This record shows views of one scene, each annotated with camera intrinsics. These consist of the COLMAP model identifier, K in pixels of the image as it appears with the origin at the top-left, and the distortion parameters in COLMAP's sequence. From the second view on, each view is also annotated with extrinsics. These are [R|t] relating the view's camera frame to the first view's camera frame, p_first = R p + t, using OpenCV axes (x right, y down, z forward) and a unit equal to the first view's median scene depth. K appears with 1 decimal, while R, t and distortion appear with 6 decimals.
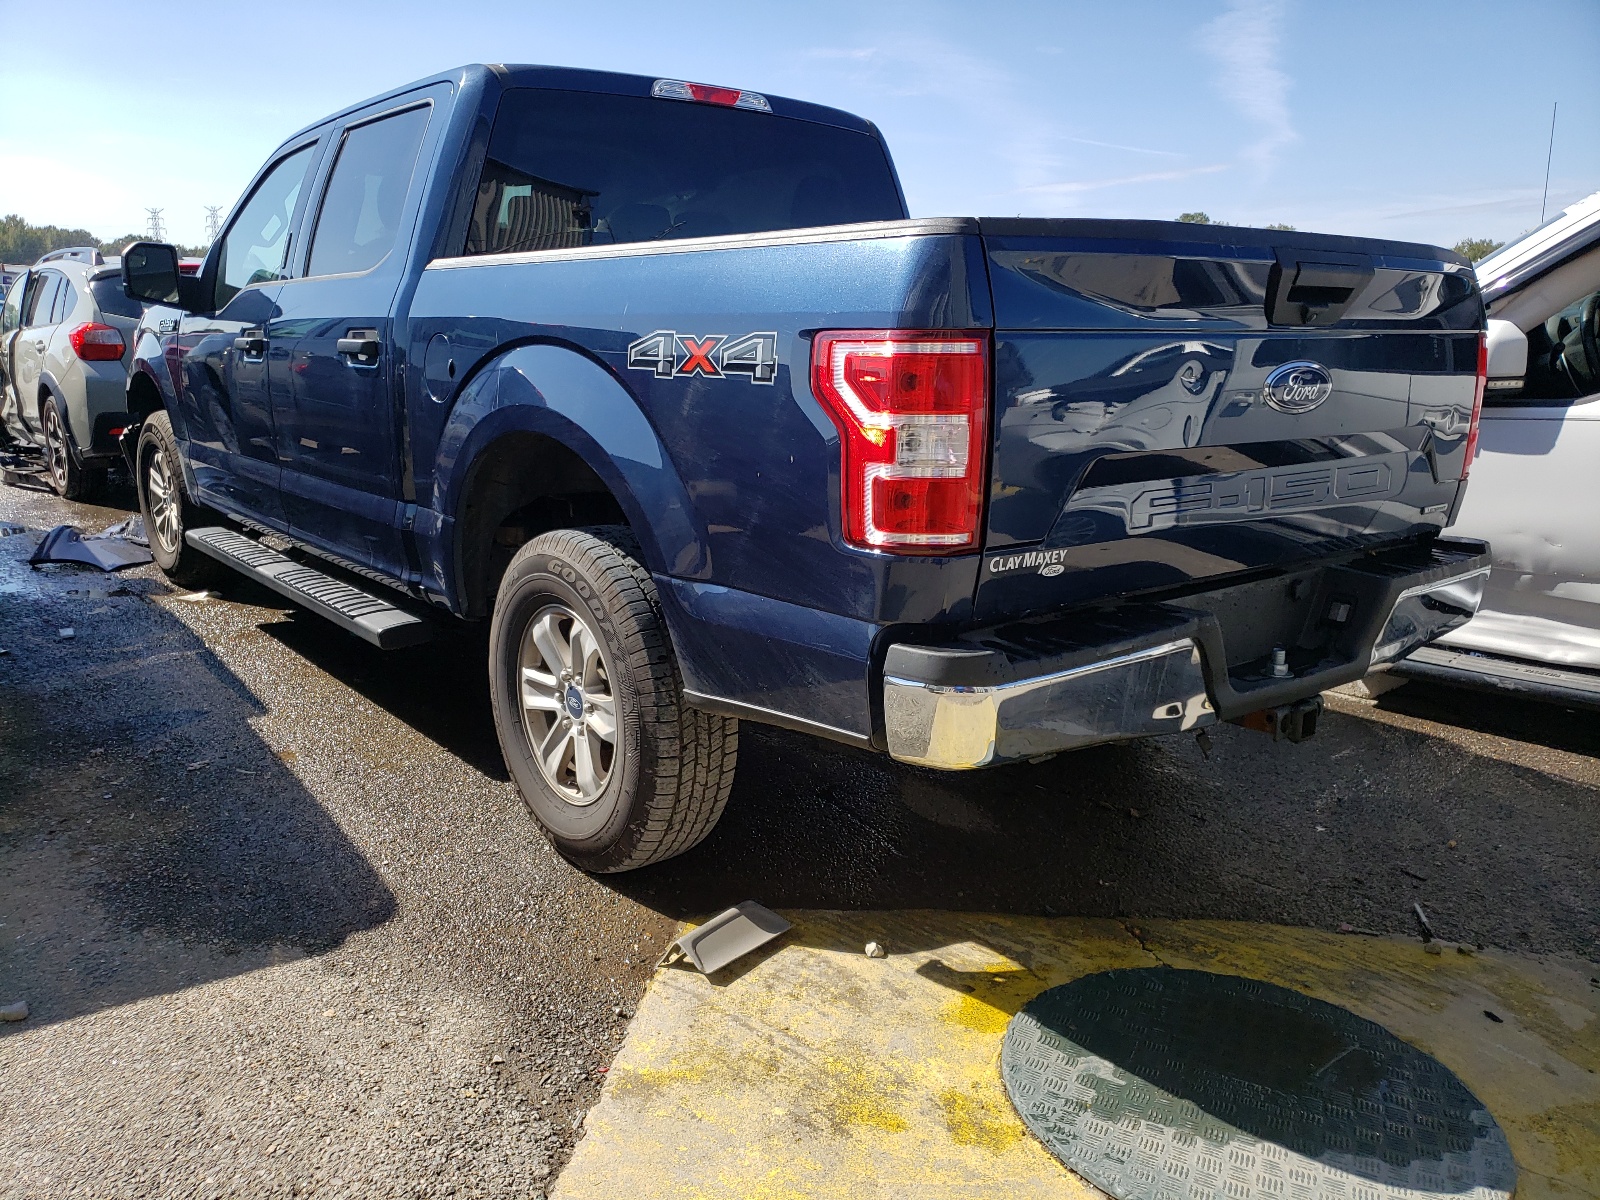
lens RADIAL K [[1232.0, 0, 800.0], [0, 1232.0, 600.0], [0, 0, 1]] dist [-0.006261, -0.002612]
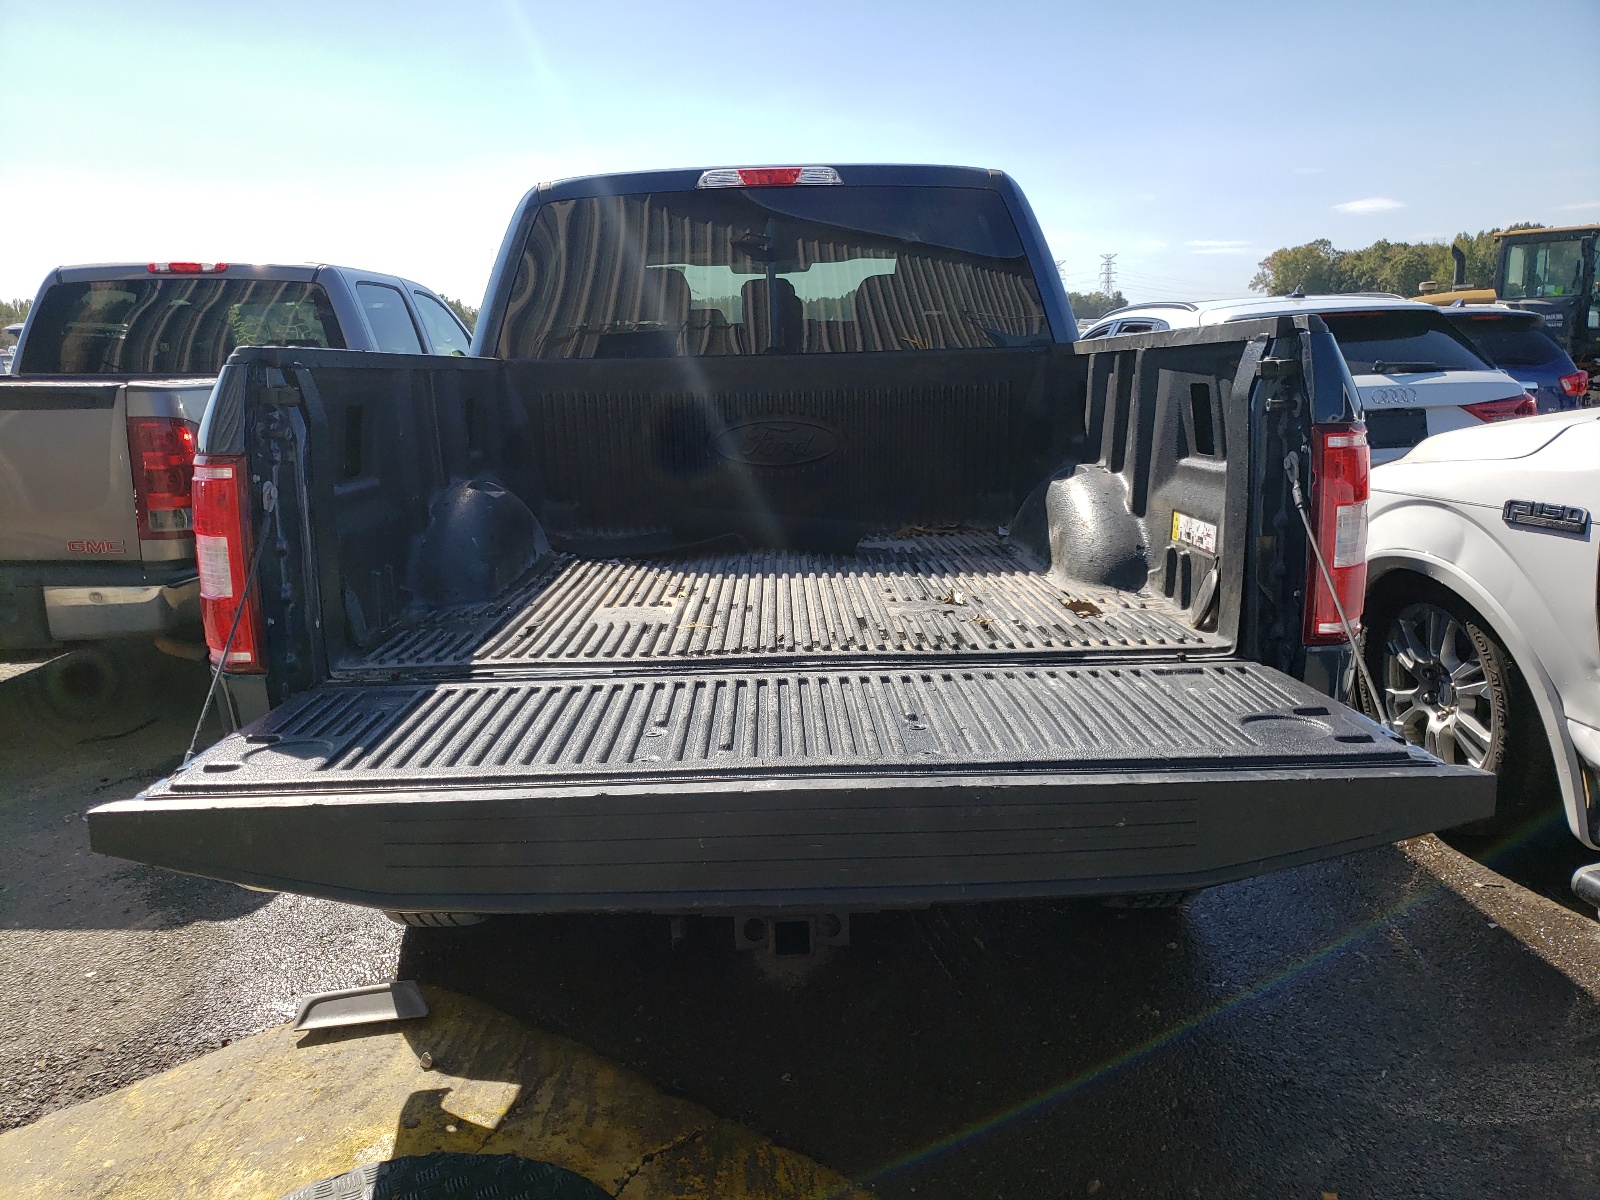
lens RADIAL K [[1232.0, 0, 800.0], [0, 1232.0, 600.0], [0, 0, 1]] dist [-0.006261, -0.002612]
pose [[0.784455, 0.076234, -0.615483, 0.873888], [-0.096610, 0.995322, 0.000148, -0.112071], [0.612615, 0.059346, 0.788150, 0.384681]]
